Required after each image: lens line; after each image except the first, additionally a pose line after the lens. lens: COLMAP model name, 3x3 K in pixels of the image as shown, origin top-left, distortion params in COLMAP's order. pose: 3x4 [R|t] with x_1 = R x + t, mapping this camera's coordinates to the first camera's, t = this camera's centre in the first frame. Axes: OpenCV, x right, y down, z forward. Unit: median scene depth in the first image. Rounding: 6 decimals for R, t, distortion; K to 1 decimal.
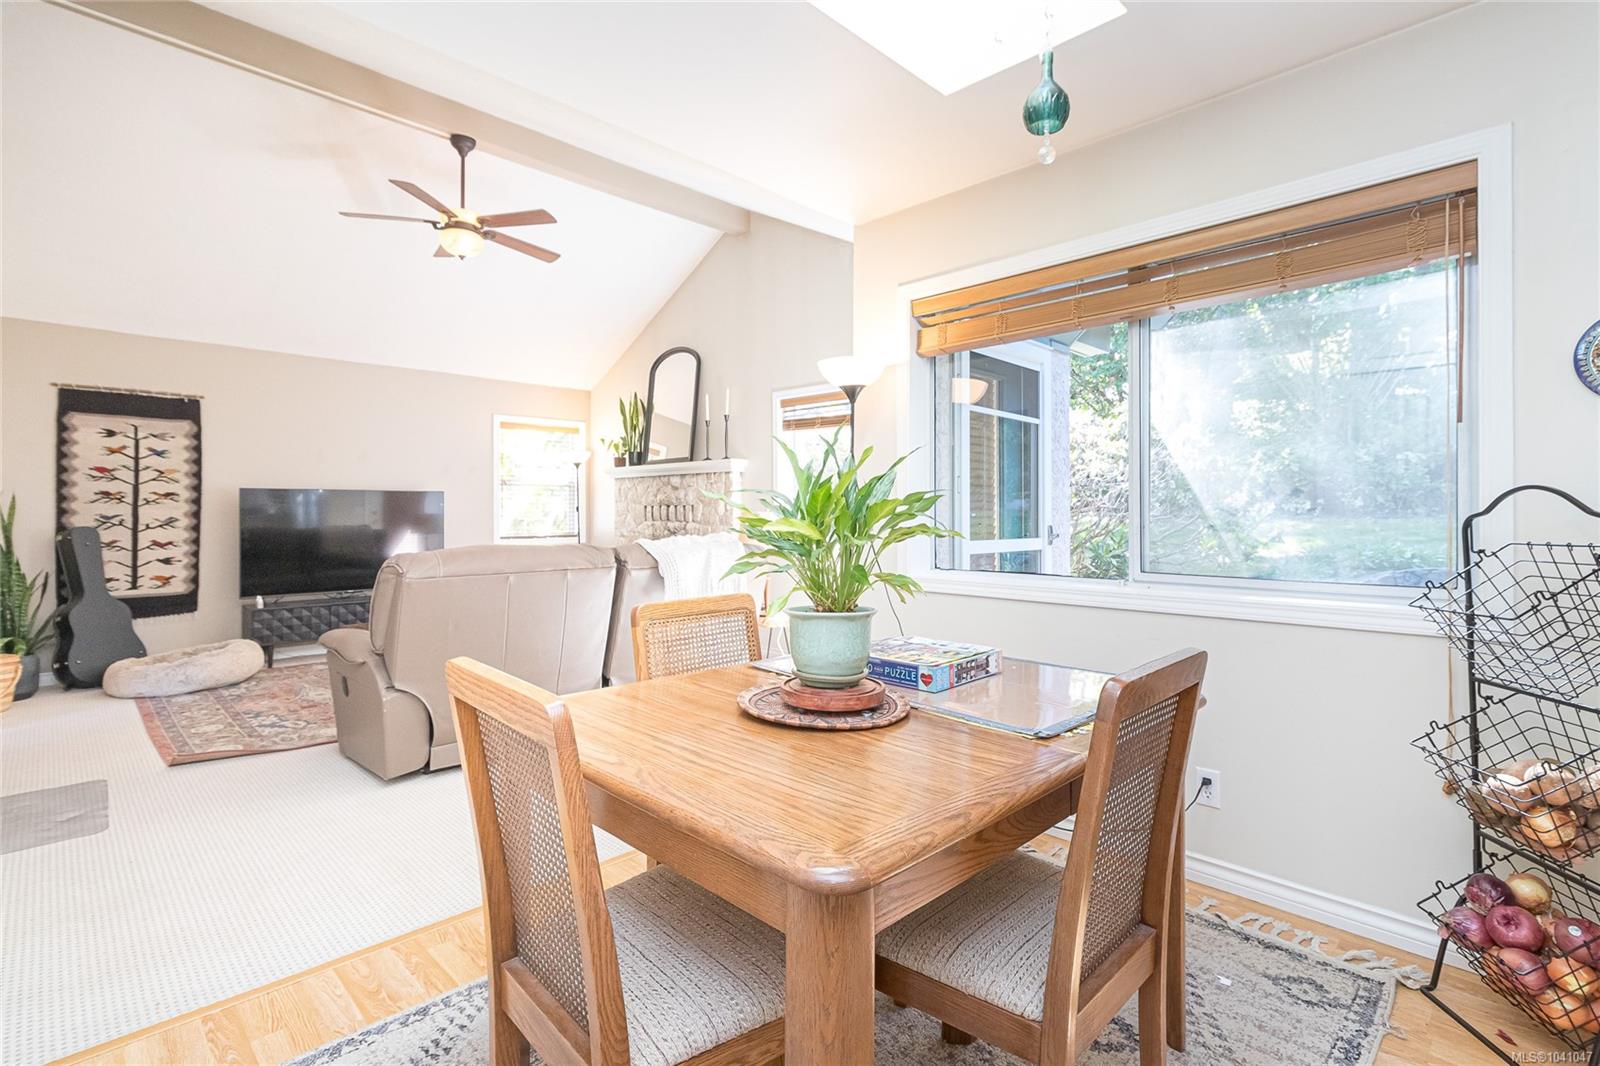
lens RADIAL K [[738.9, 0, 802.4], [0, 738.9, 519.7], [0, 0, 1]] dist [-0.000876, -0.001111]
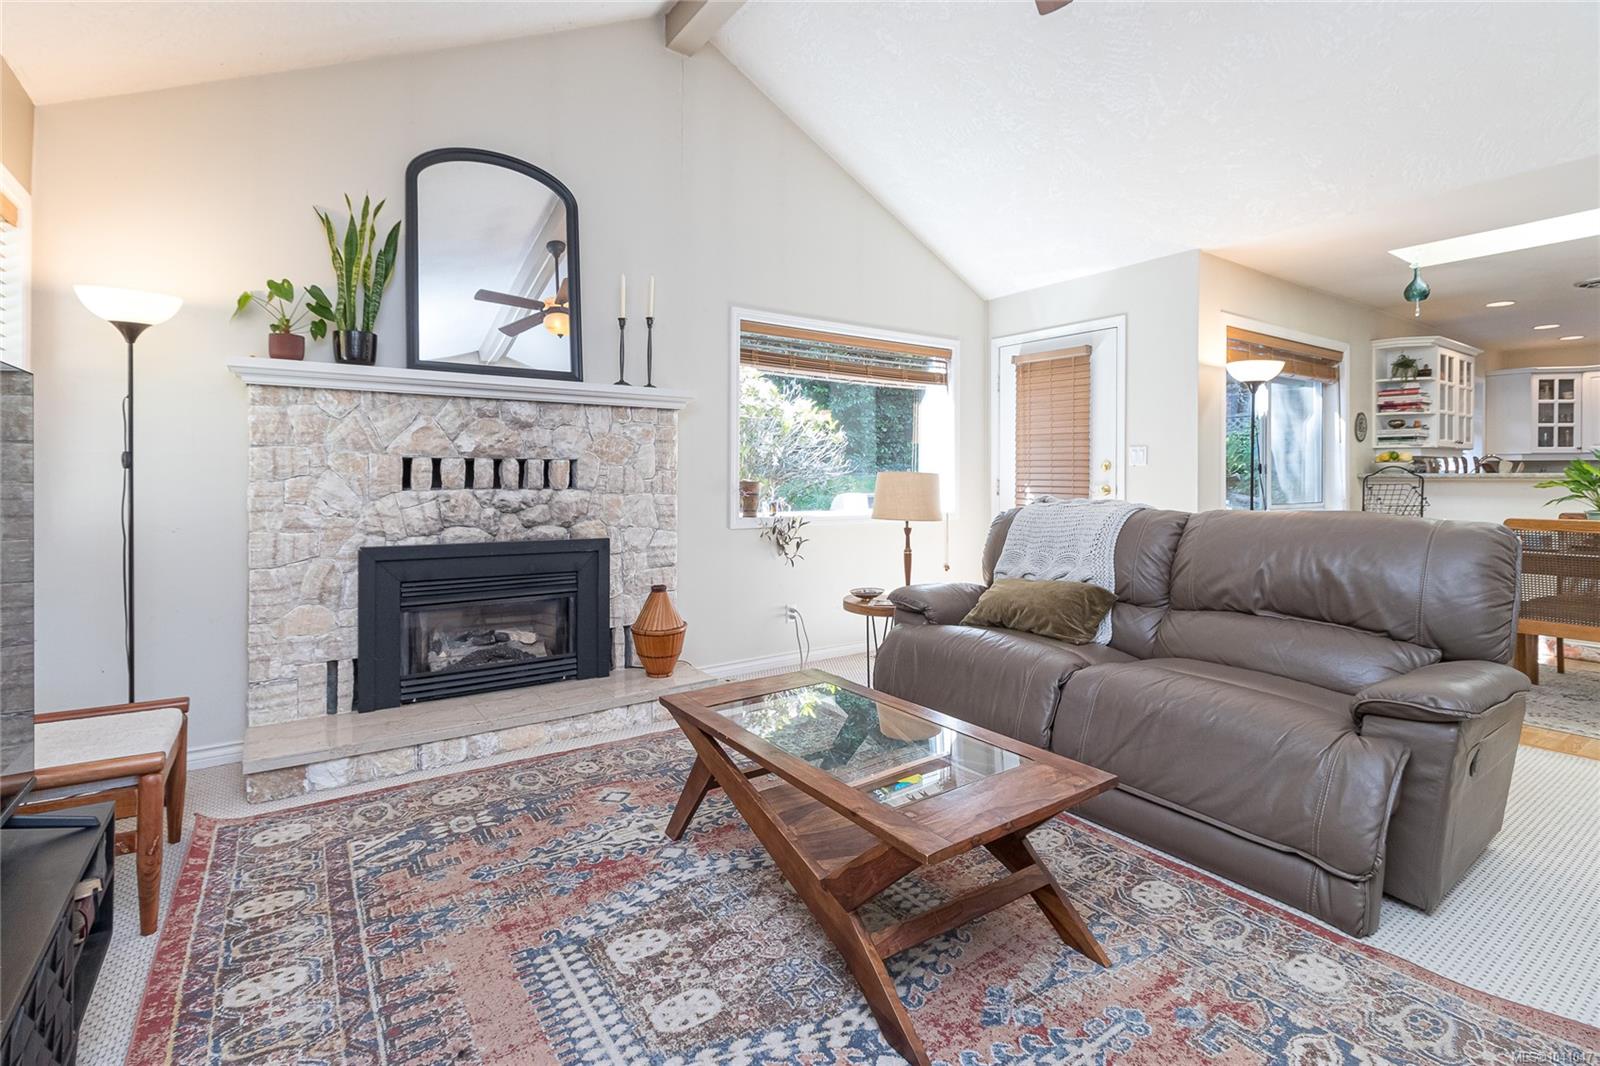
lens RADIAL K [[746.1, 0, 795.1], [0, 746.1, 489.4], [0, 0, 1]] dist [0.000167, 0.000151]
pose [[0.191252, -0.016813, 0.981397, -0.815877], [0.008558, 0.999844, 0.015461, -0.005062], [-0.981504, 0.005442, 0.191366, 0.882933]]
